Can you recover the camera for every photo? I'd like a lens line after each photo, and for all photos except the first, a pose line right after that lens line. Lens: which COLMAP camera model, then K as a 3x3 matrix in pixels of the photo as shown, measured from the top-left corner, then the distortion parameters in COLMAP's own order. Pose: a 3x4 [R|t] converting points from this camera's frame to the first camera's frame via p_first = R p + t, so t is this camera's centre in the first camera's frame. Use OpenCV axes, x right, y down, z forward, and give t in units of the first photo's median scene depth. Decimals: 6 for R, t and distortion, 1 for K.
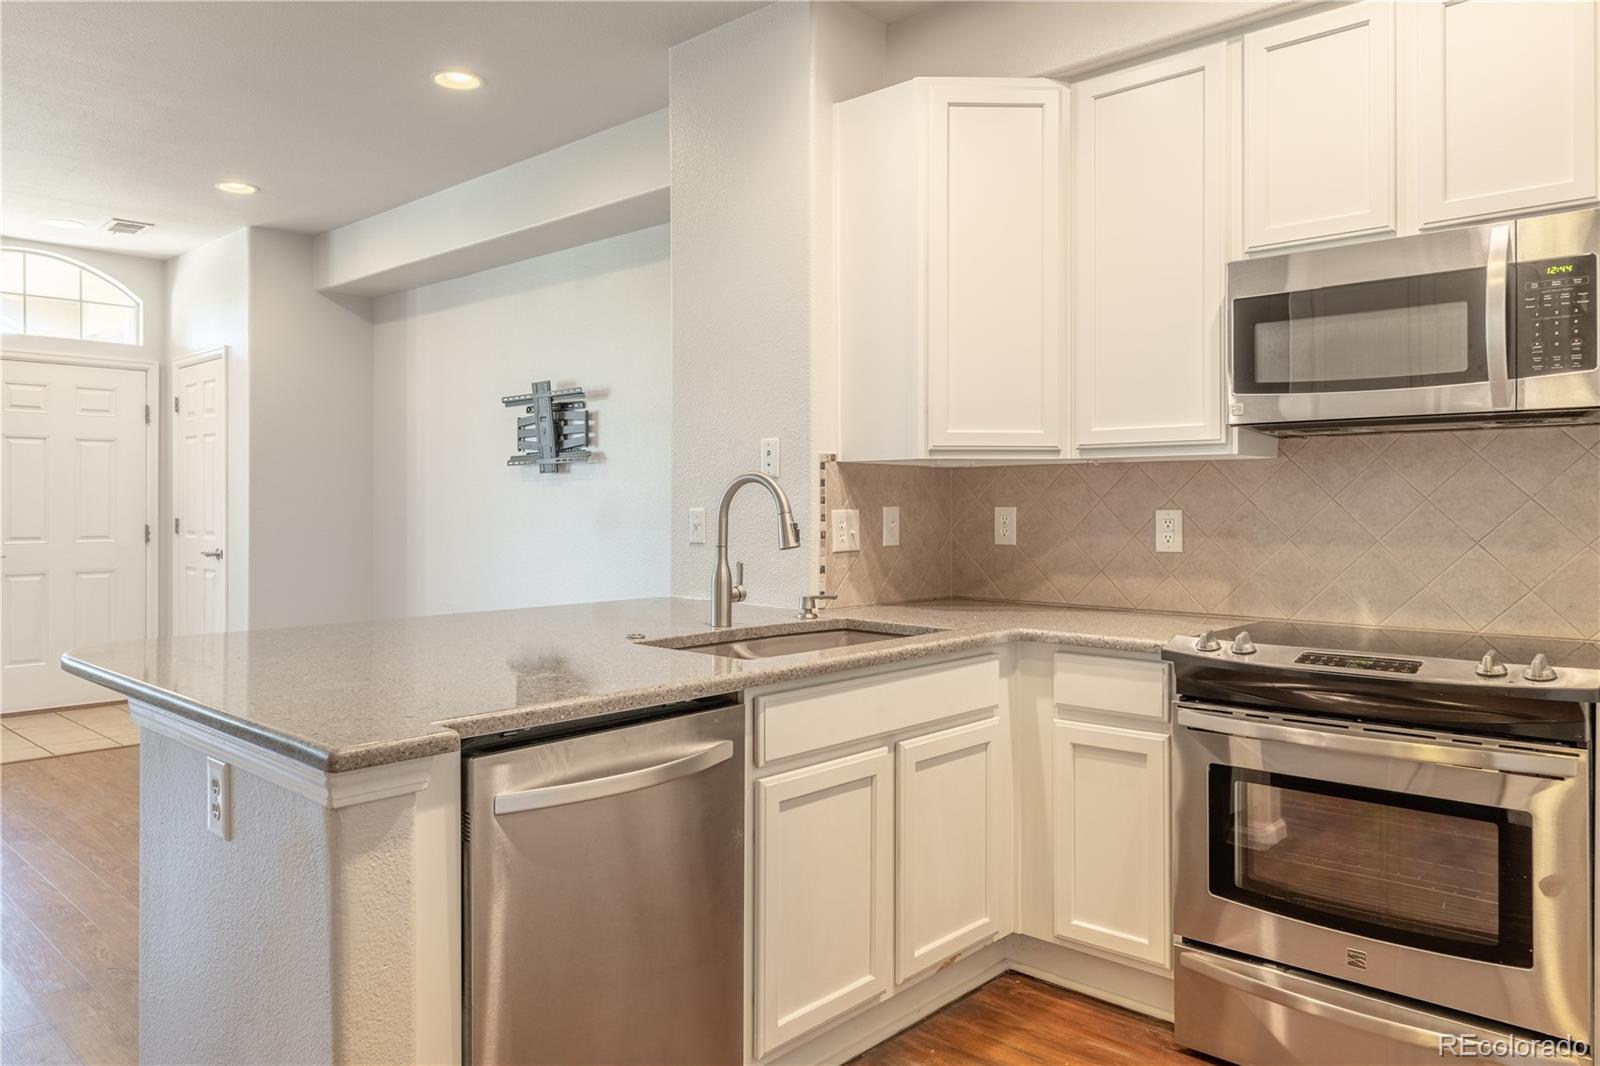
lens RADIAL K [[1105.2, 0, 769.5], [0, 1105.2, 502.8], [0, 0, 1]] dist [0.000459, 0.003962]
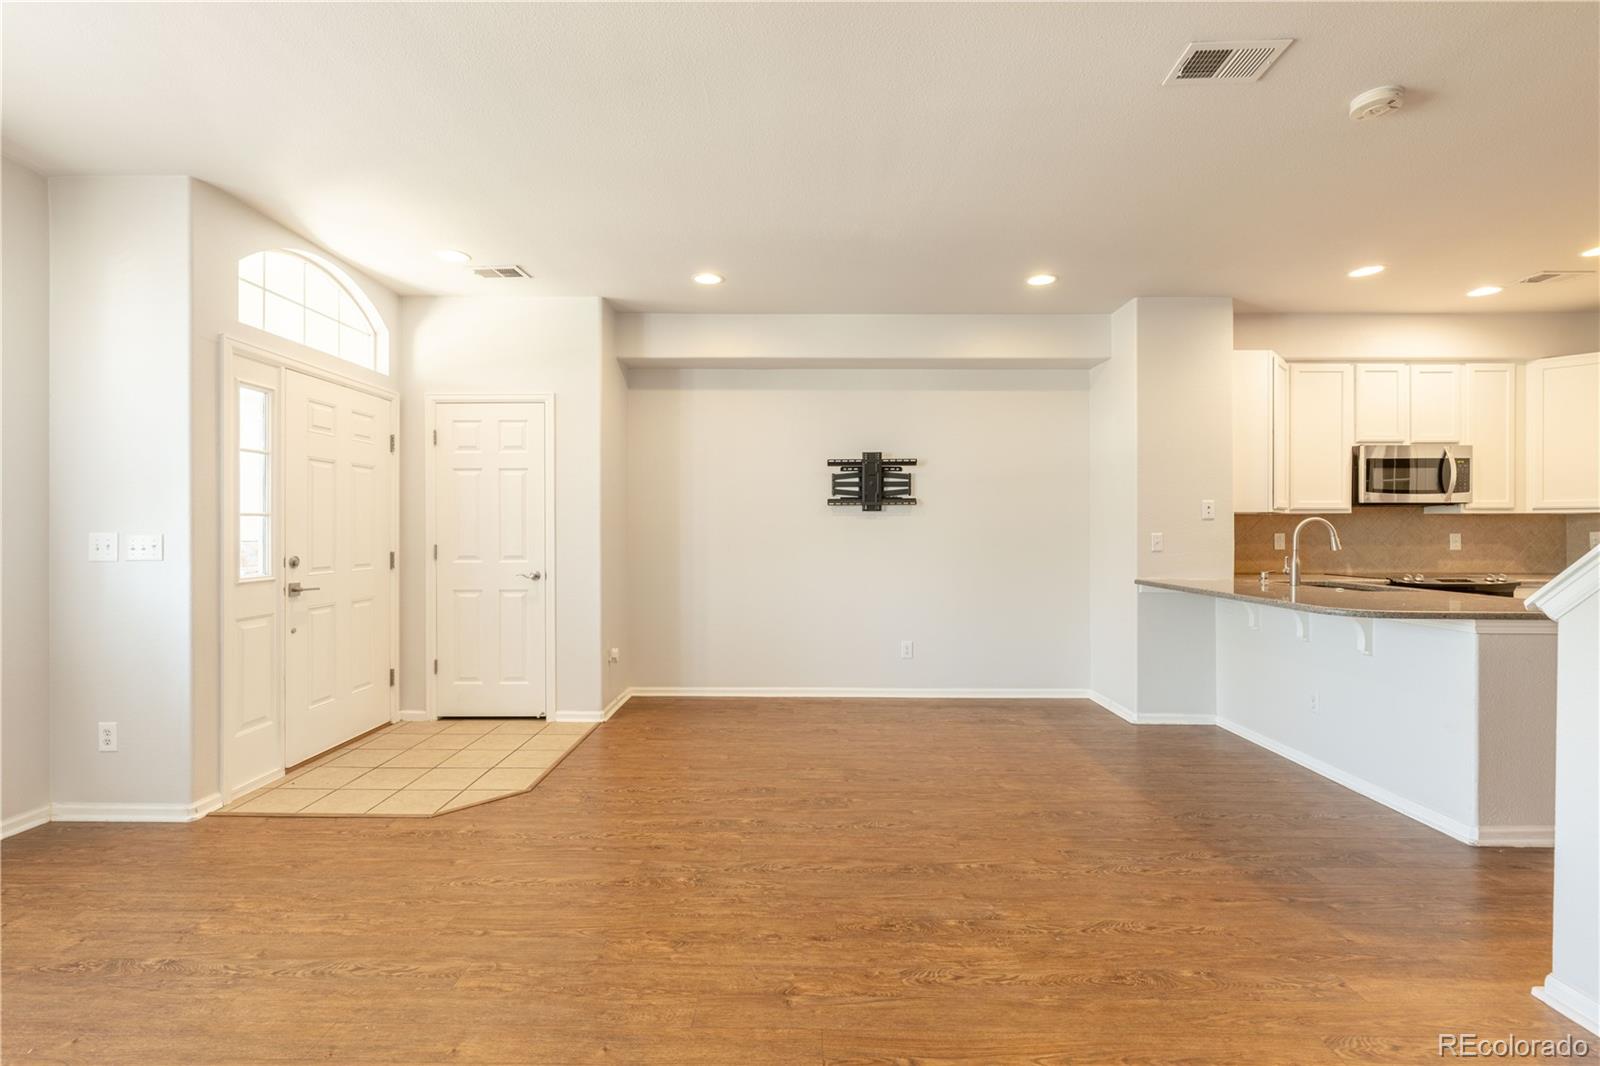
lens RADIAL K [[705.7, 0, 795.6], [0, 705.7, 528.3], [0, 0, 1]] dist [-0.002148, -0.000012]
pose [[0.729201, 0.000227, 0.684300, -1.636952], [-0.000825, 1.000000, 0.000548, -0.005274], [-0.684299, -0.000964, 0.729201, 0.600872]]
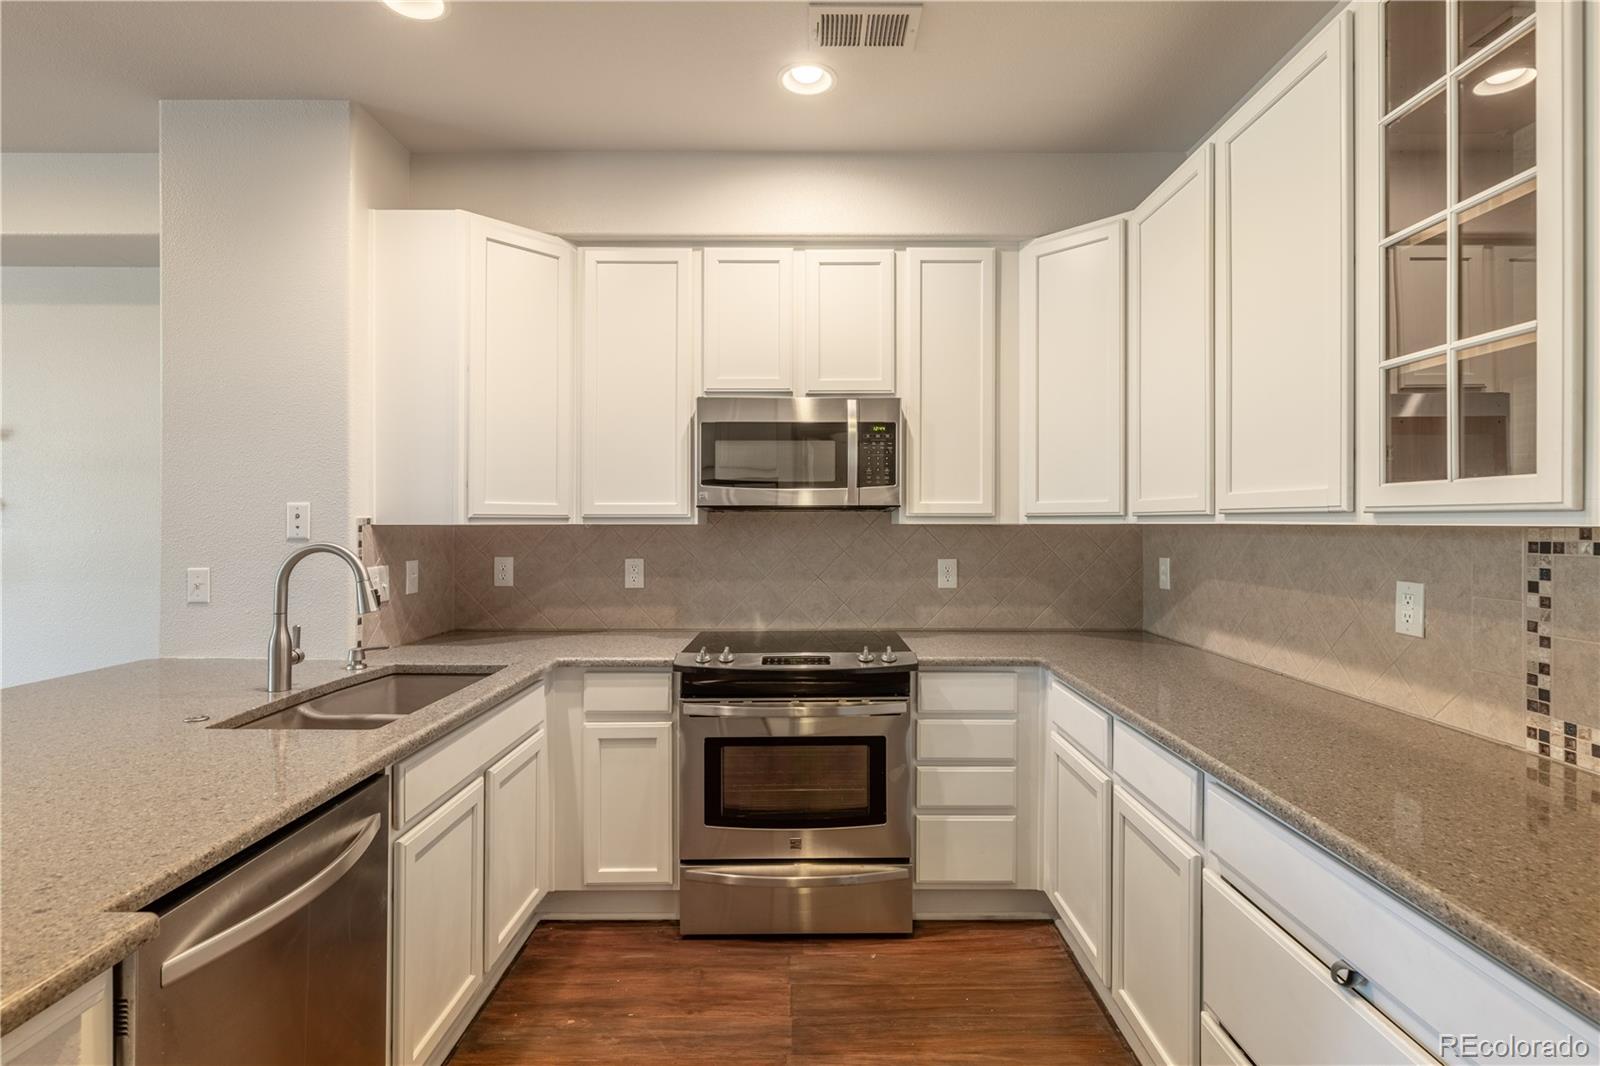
lens RADIAL K [[763.5, 0, 809.5], [0, 763.5, 521.7], [0, 0, 1]] dist [-0.000471, 0.000400]
pose [[0.723387, 0.000458, 0.690443, -0.165550], [-0.000348, 1.000000, -0.000300, -0.043039], [-0.690443, -0.000023, 0.723387, 0.130555]]
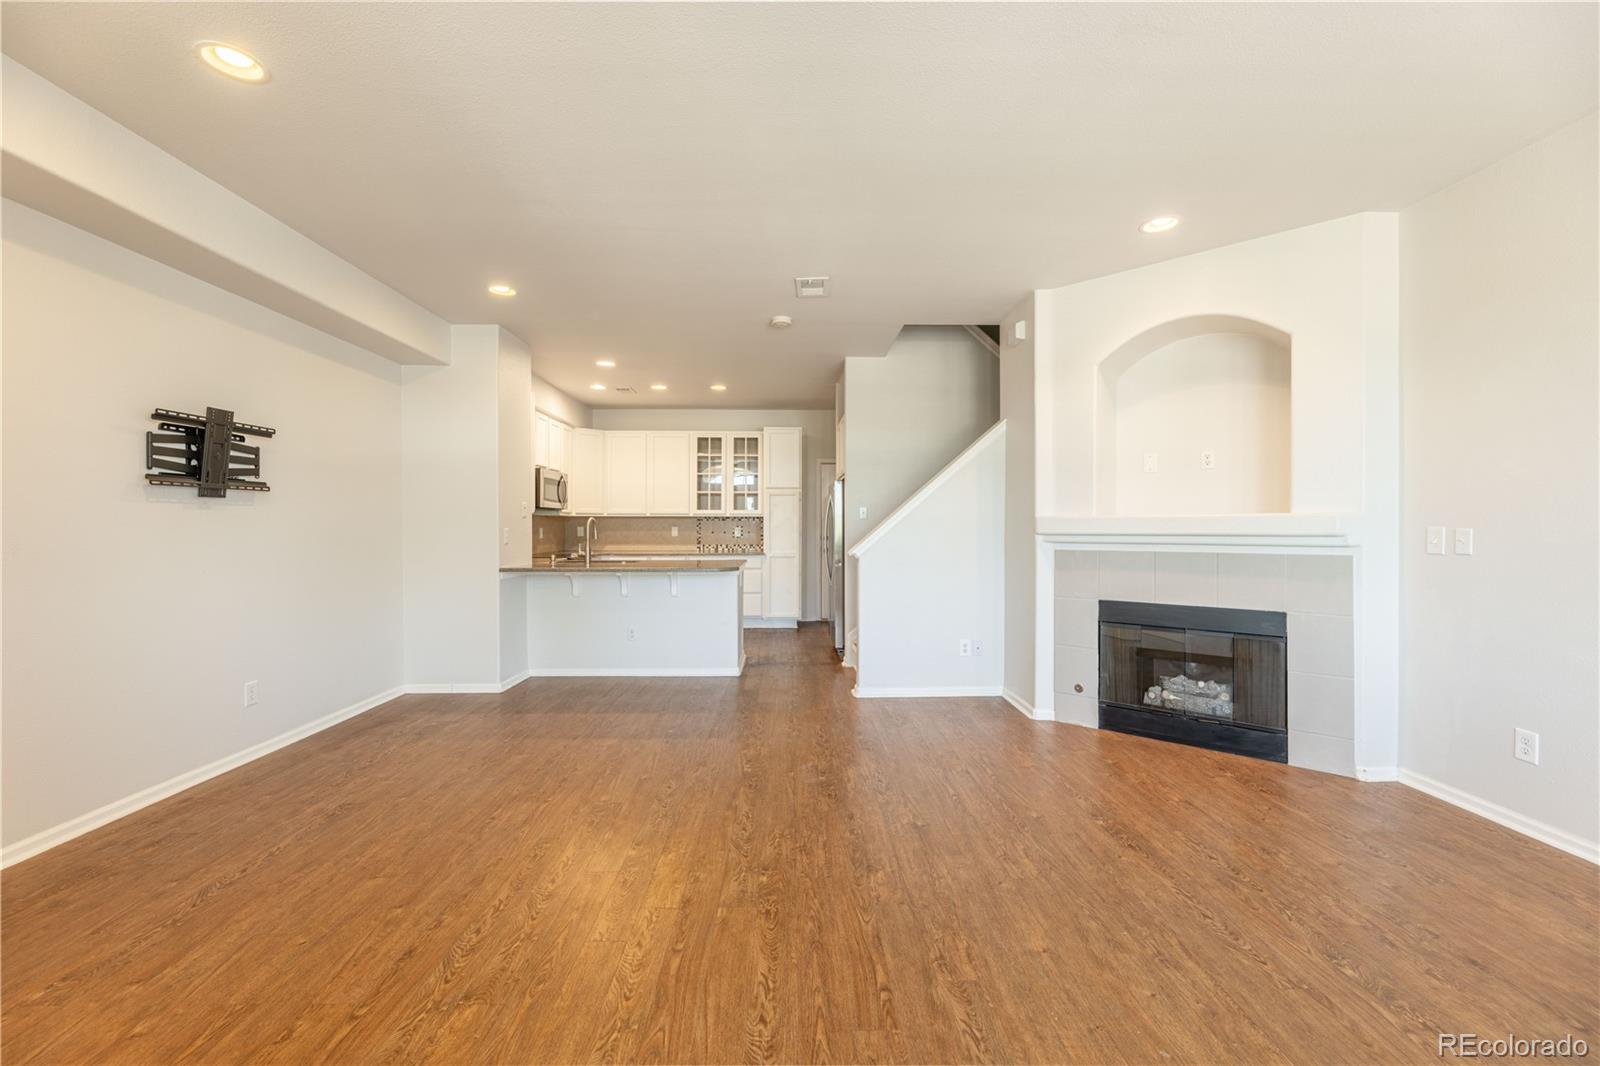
lens RADIAL K [[642.1, 0, 795.3], [0, 642.1, 530.5], [0, 0, 1]] dist [-0.002202, 0.000014]
pose [[-0.700905, -0.006241, 0.713227, -1.720651], [-0.001941, 0.999975, 0.006843, -0.001732], [-0.713252, 0.003412, -0.700900, 1.765971]]
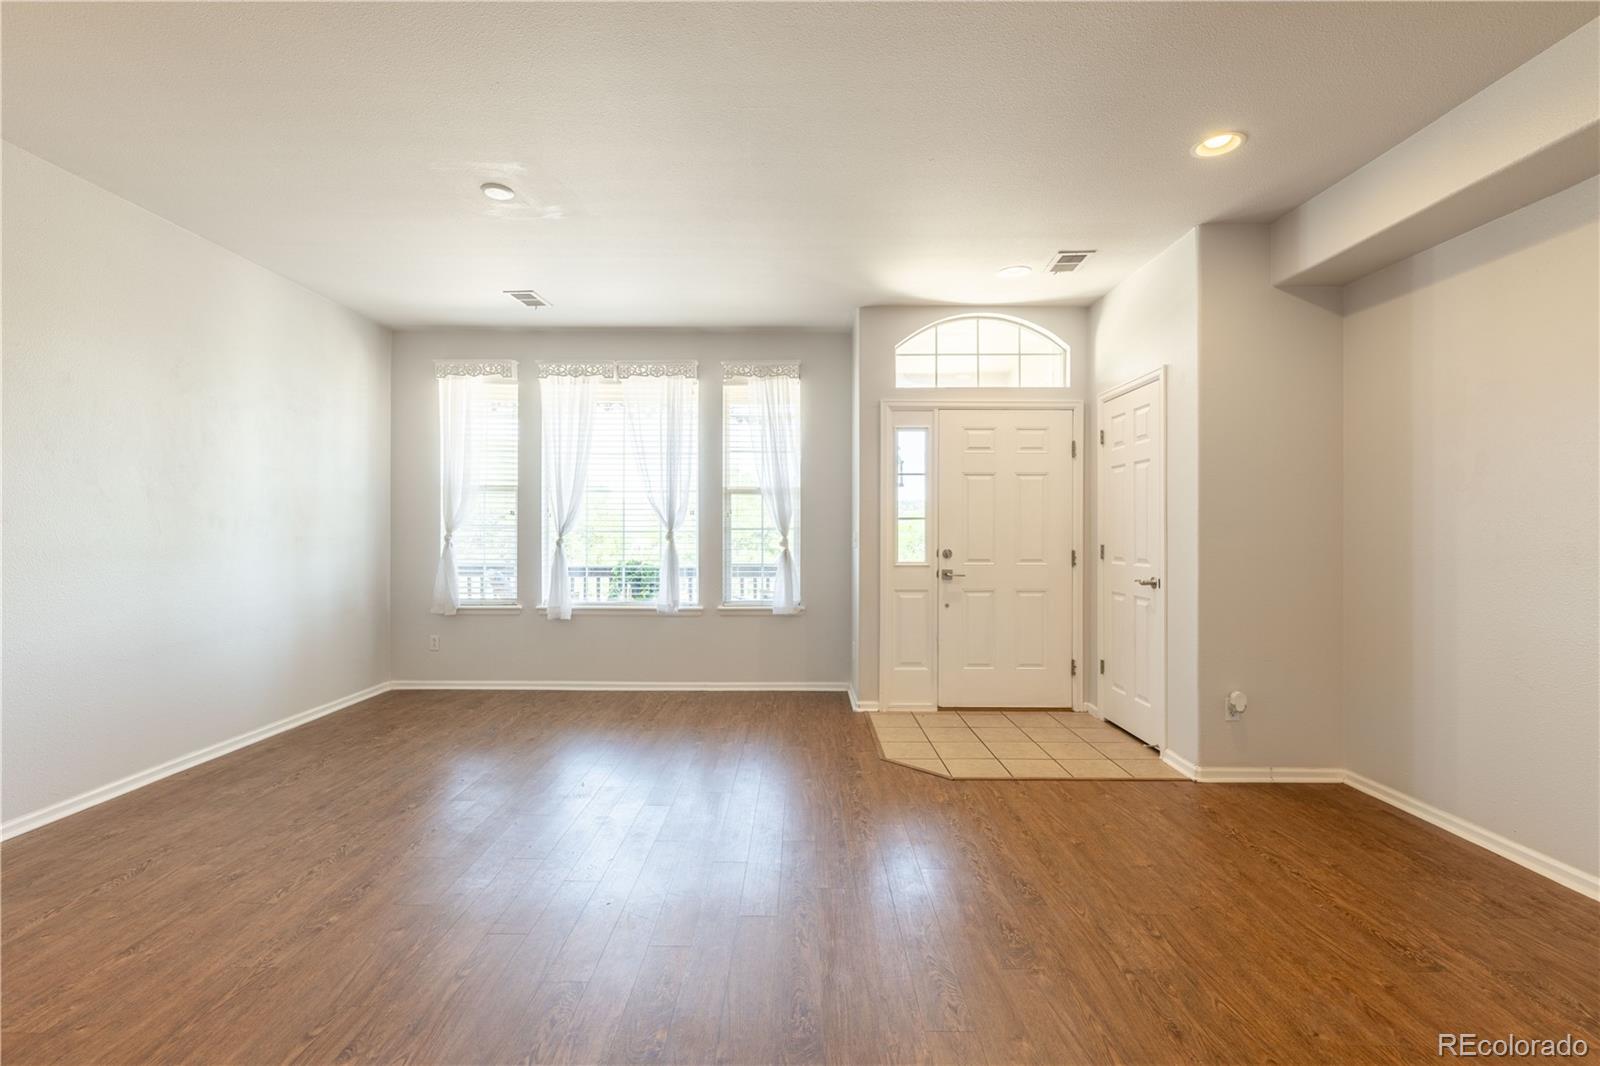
lens RADIAL K [[705.7, 0, 795.6], [0, 705.7, 528.3], [0, 0, 1]] dist [-0.002148, -0.000012]
pose [[0.688379, -0.001268, -0.725350, -0.546704], [-0.000703, 0.999997, -0.002415, 0.000324], [0.725351, 0.002172, 0.688376, 0.712145]]
